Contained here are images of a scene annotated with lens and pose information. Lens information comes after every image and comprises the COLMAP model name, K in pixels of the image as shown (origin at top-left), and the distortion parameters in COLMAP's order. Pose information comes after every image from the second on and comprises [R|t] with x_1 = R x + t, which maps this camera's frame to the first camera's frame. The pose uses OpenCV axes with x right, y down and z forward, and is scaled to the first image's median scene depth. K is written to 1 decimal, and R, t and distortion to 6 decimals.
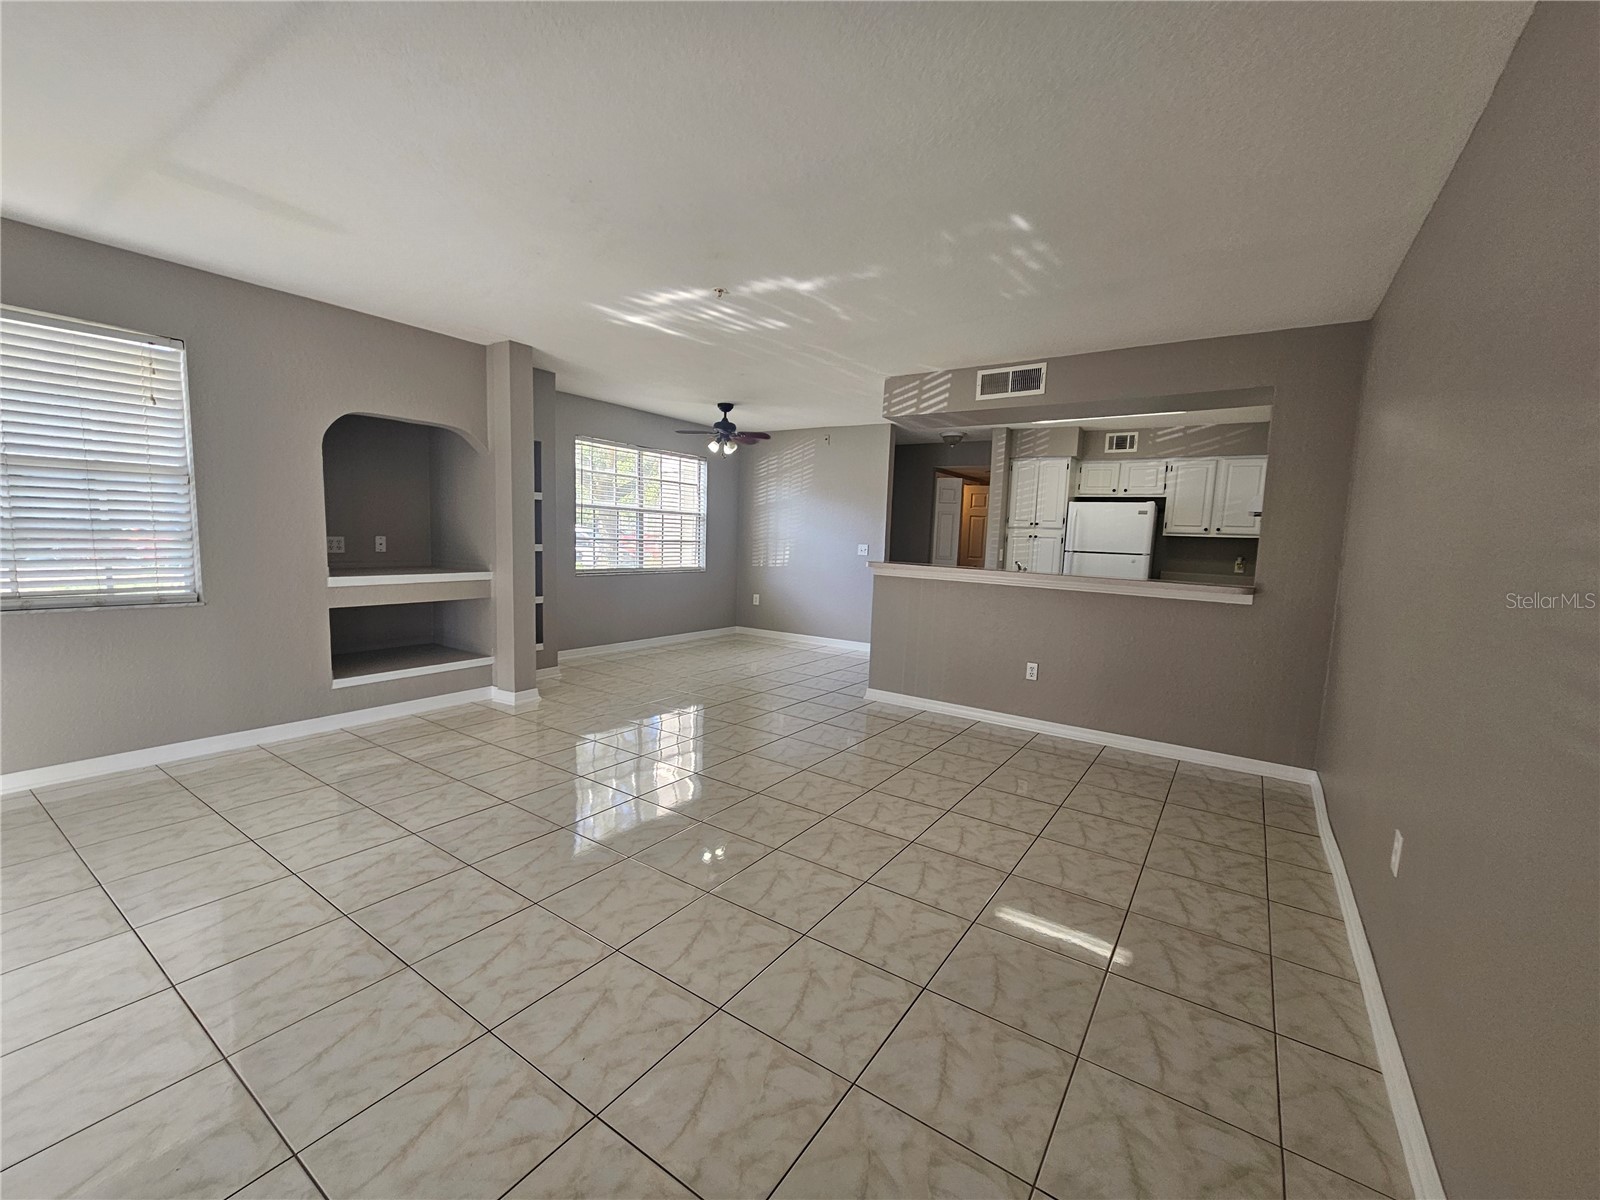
lens RADIAL K [[657.4, 0, 794.4], [0, 657.4, 605.3], [0, 0, 1]] dist [0.001079, -0.001266]
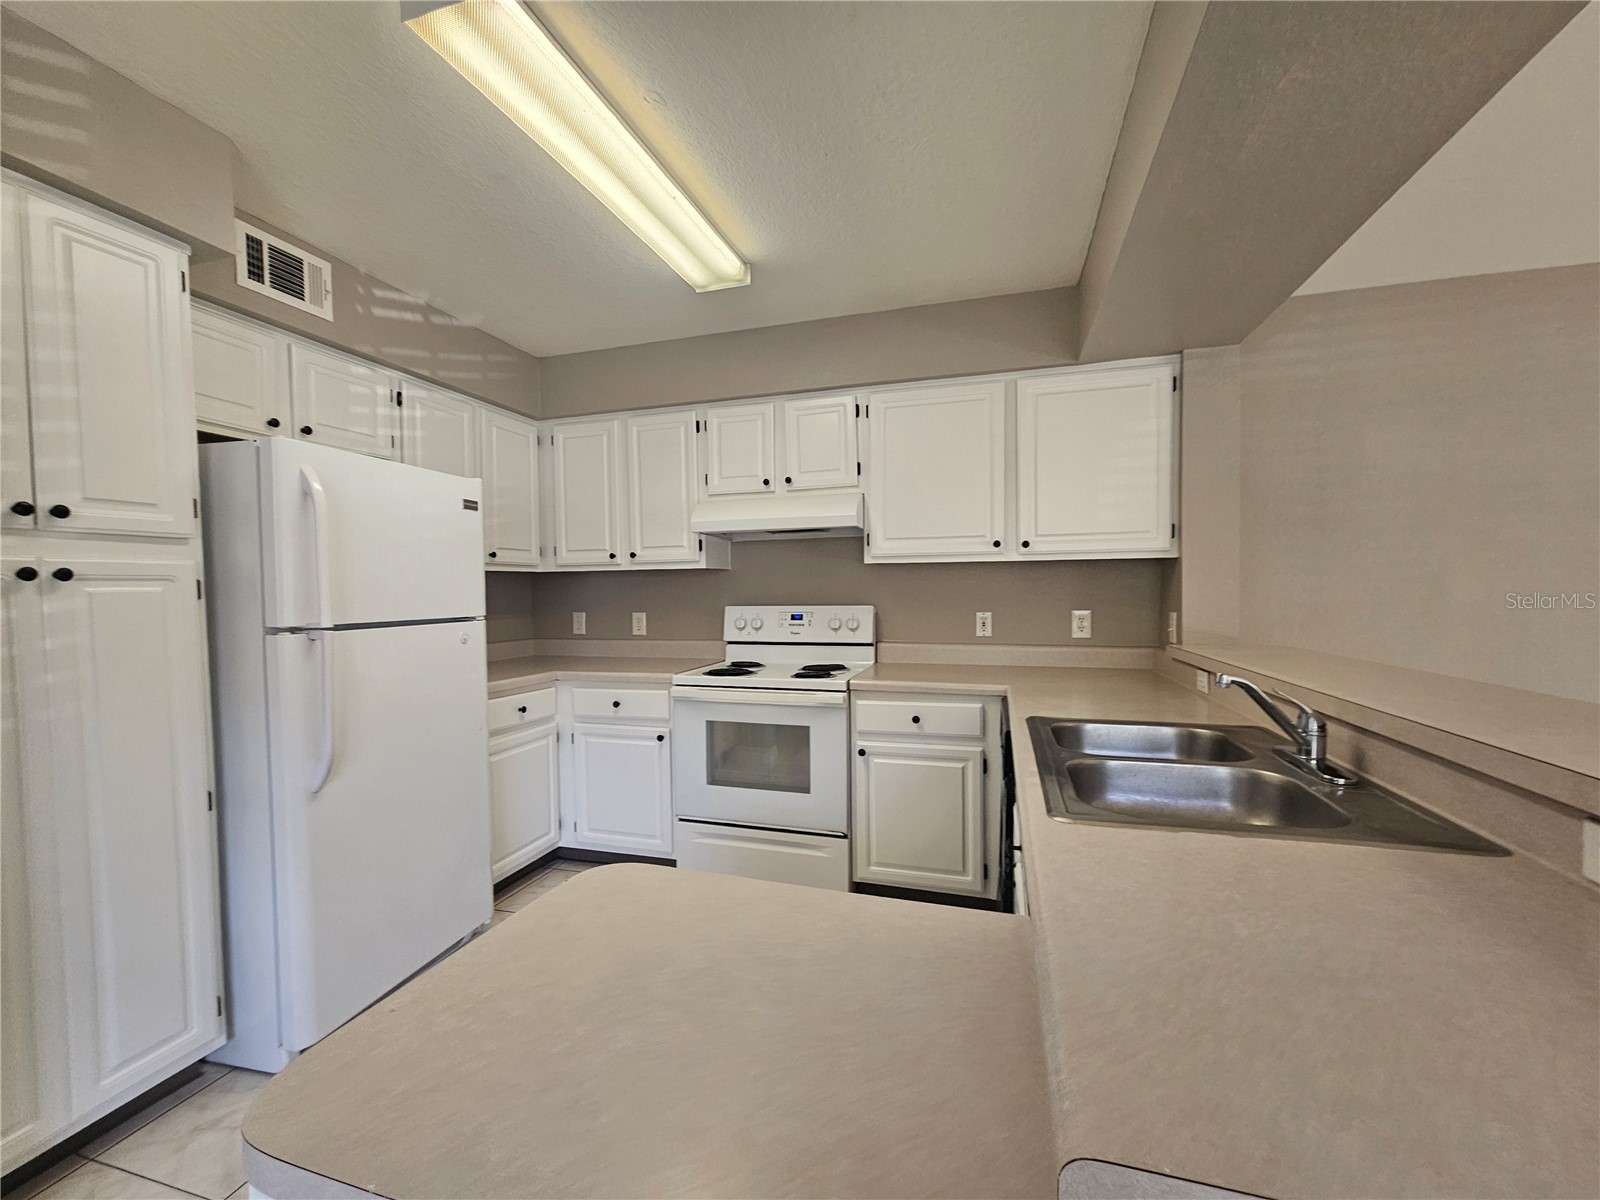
lens RADIAL K [[657.4, 0, 797.8], [0, 657.4, 615.6], [0, 0, 1]] dist [0.001079, -0.001266]
pose [[-0.304303, -0.072333, 0.949825, 0.119792], [0.101426, 0.988984, 0.107810, -0.101134], [-0.947160, 0.129144, -0.293615, 0.942627]]
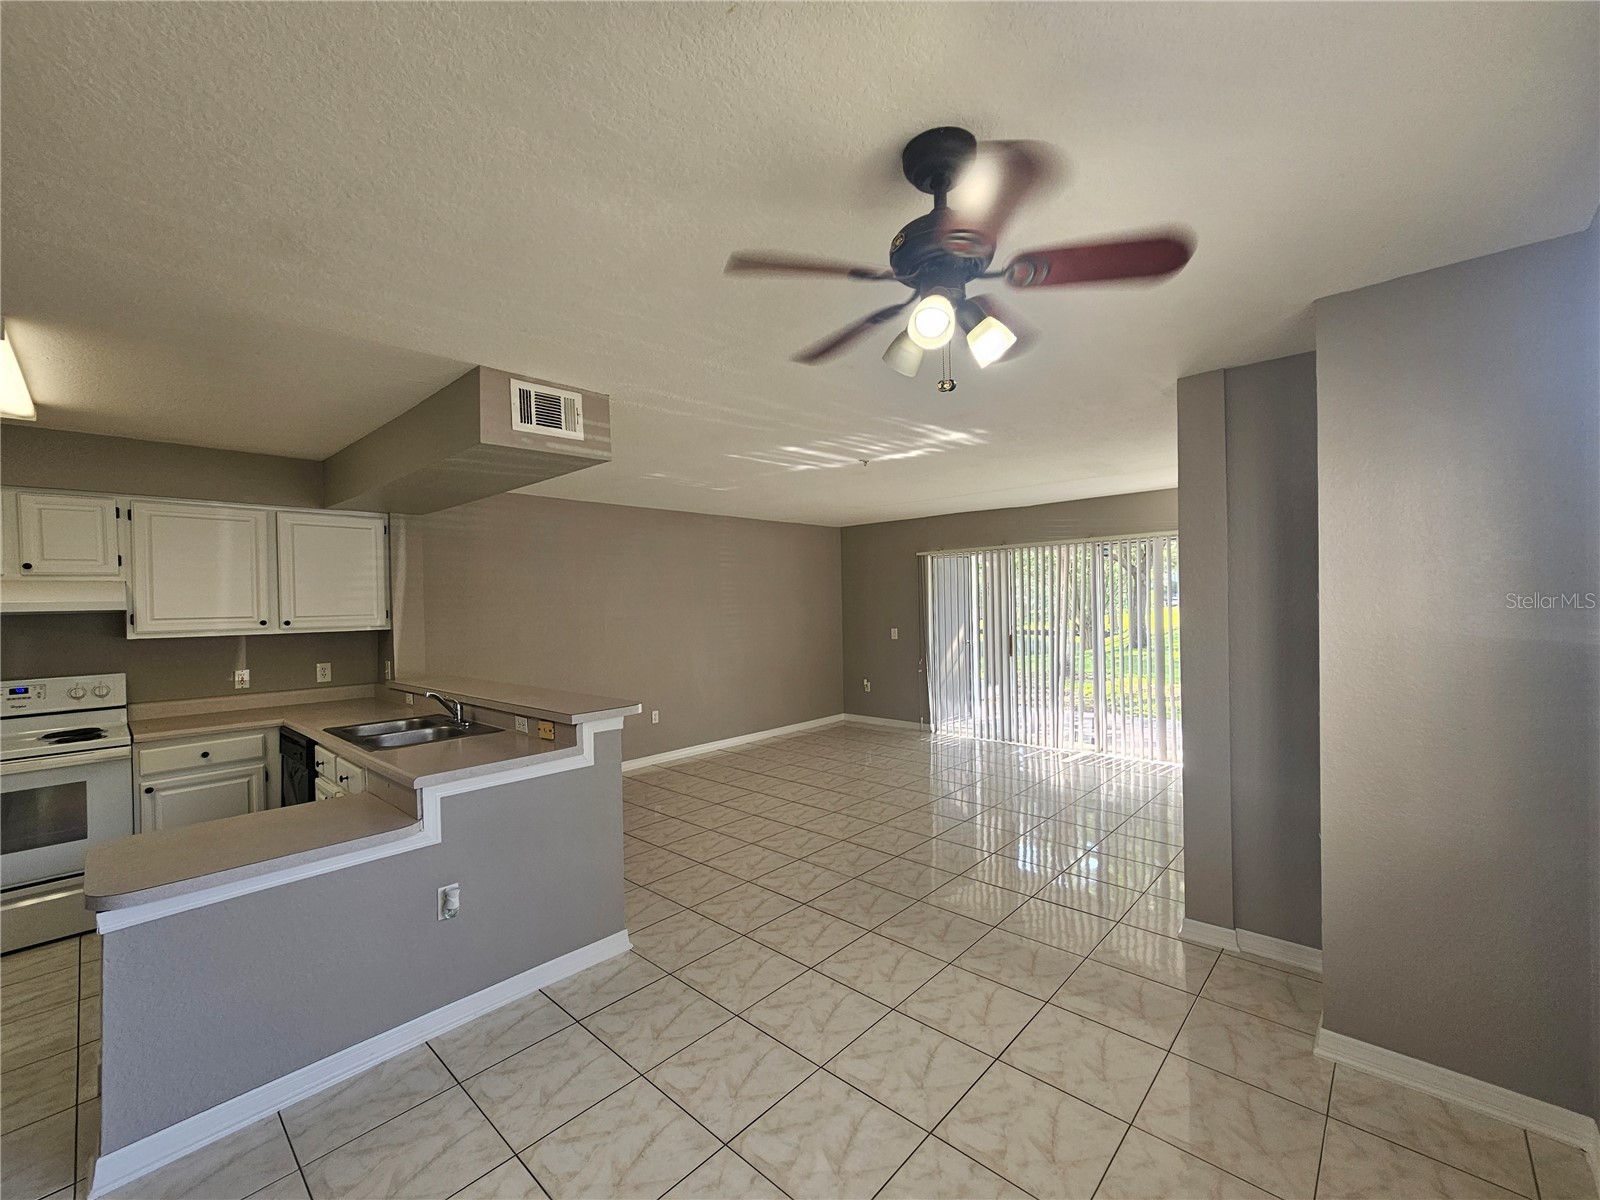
lens RADIAL K [[657.4, 0, 803.5], [0, 657.4, 604.1], [0, 0, 1]] dist [0.001079, -0.001266]
pose [[-0.991058, -0.016560, 0.132403, -0.091113], [-0.001482, 0.993573, 0.113180, -0.175687], [-0.133427, 0.111972, -0.984713, 1.223979]]
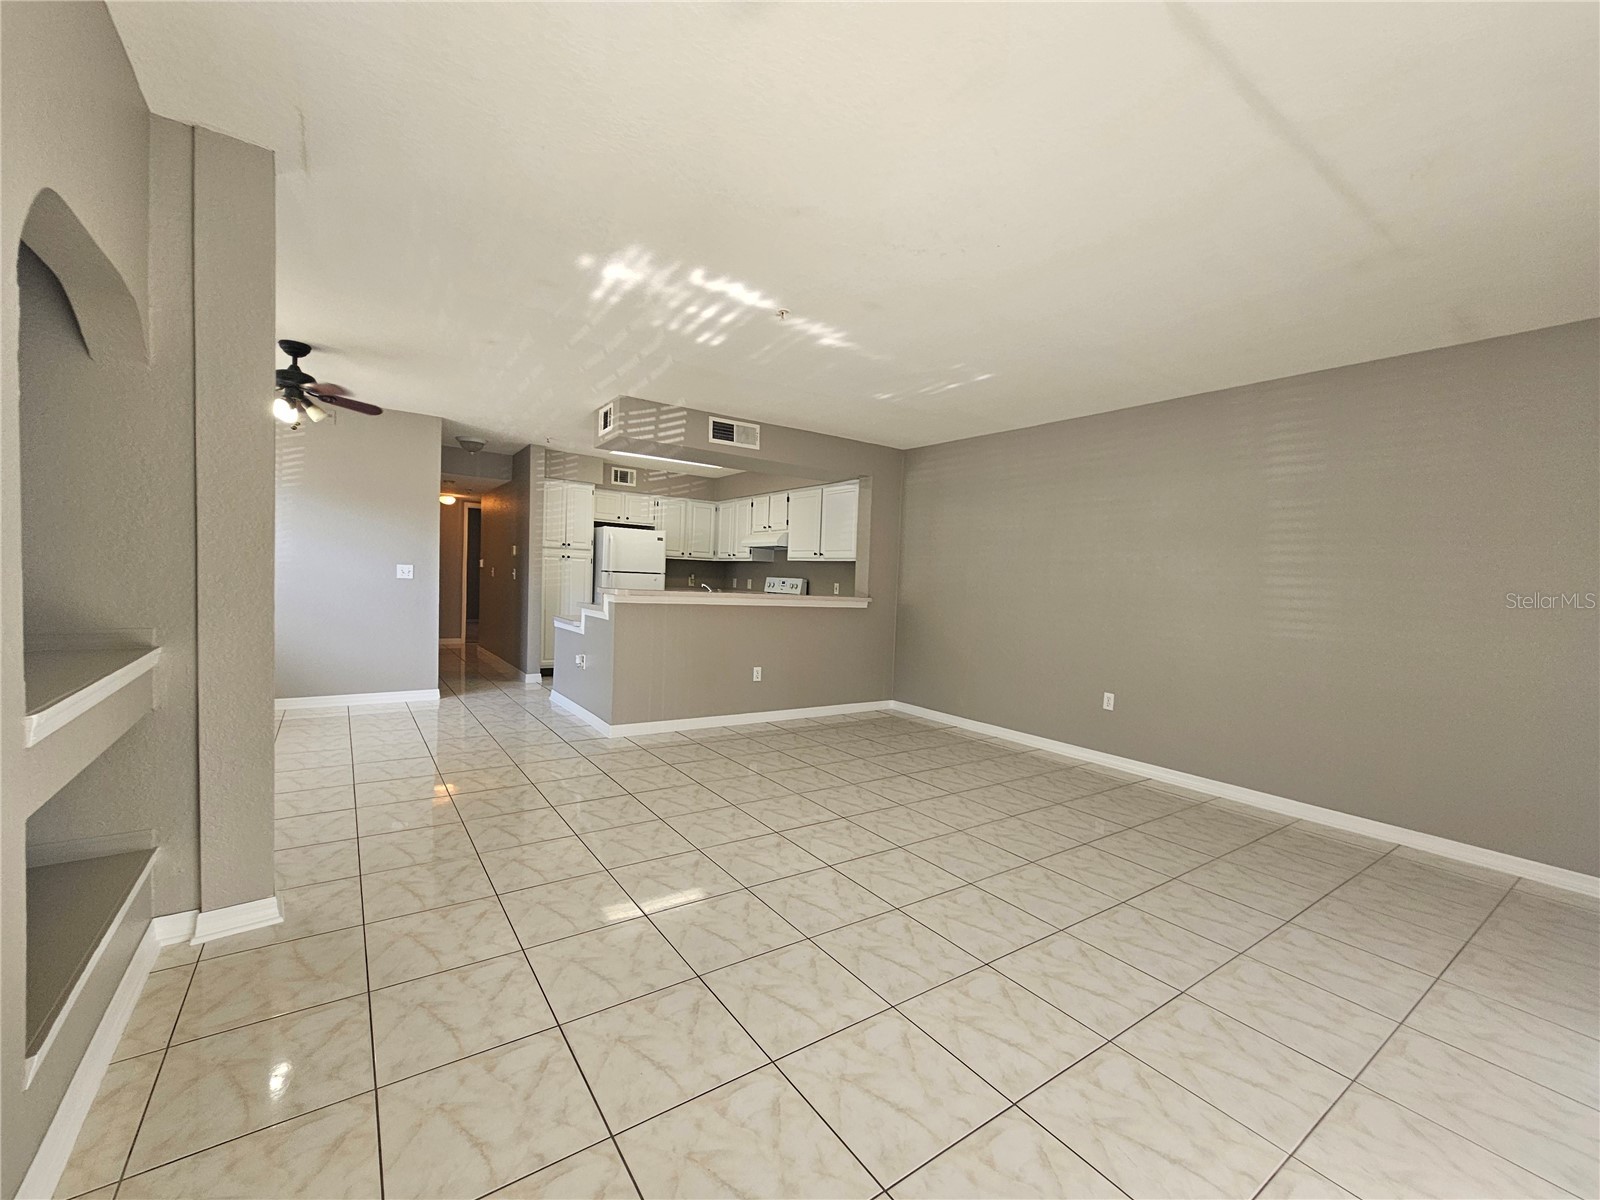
lens RADIAL K [[657.4, 0, 790.0], [0, 657.4, 605.2], [0, 0, 1]] dist [0.001079, -0.001266]
pose [[0.354838, -0.060531, 0.932966, -0.526667], [0.071739, 0.996723, 0.037383, -0.047721], [-0.932171, 0.053666, 0.358017, 0.347787]]
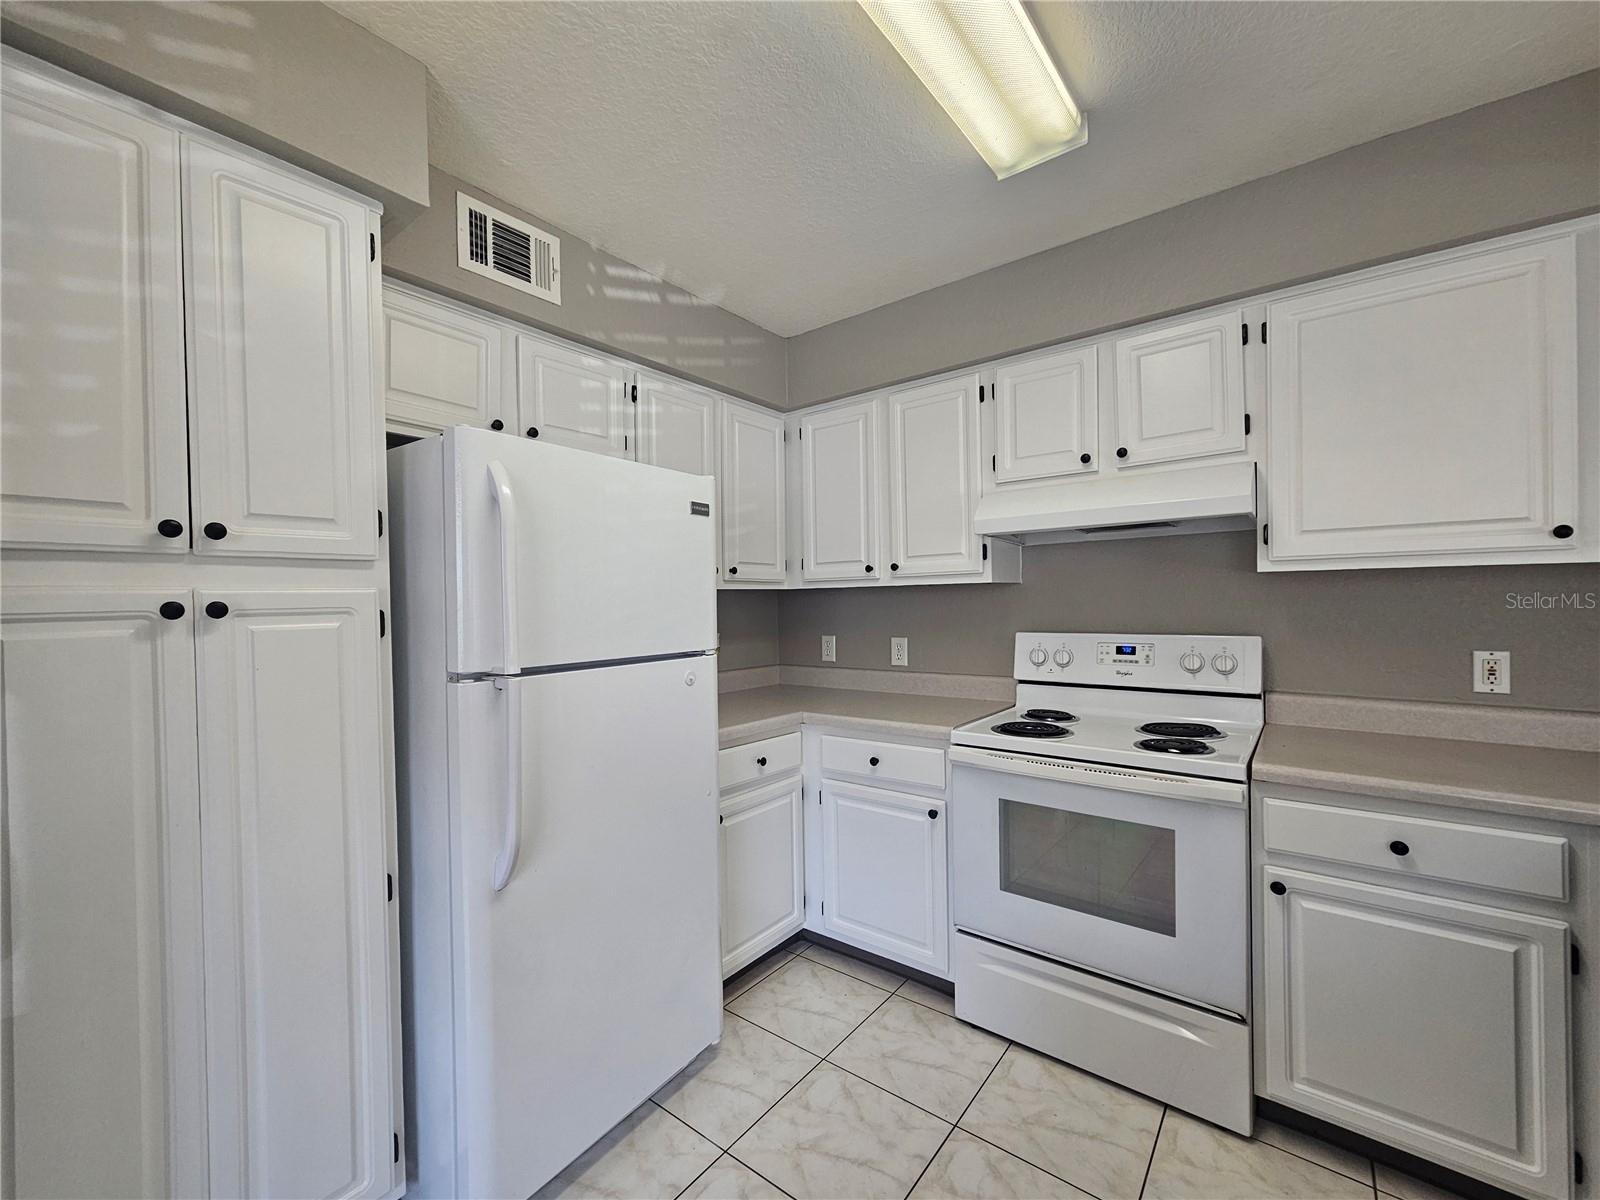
lens RADIAL K [[657.4, 0, 794.0], [0, 657.4, 609.8], [0, 0, 1]] dist [0.001079, -0.001266]
pose [[0.060501, -0.050506, 0.996890, 0.240928], [0.124648, 0.991284, 0.042657, -0.104421], [-0.990355, 0.121680, 0.066270, 0.945382]]
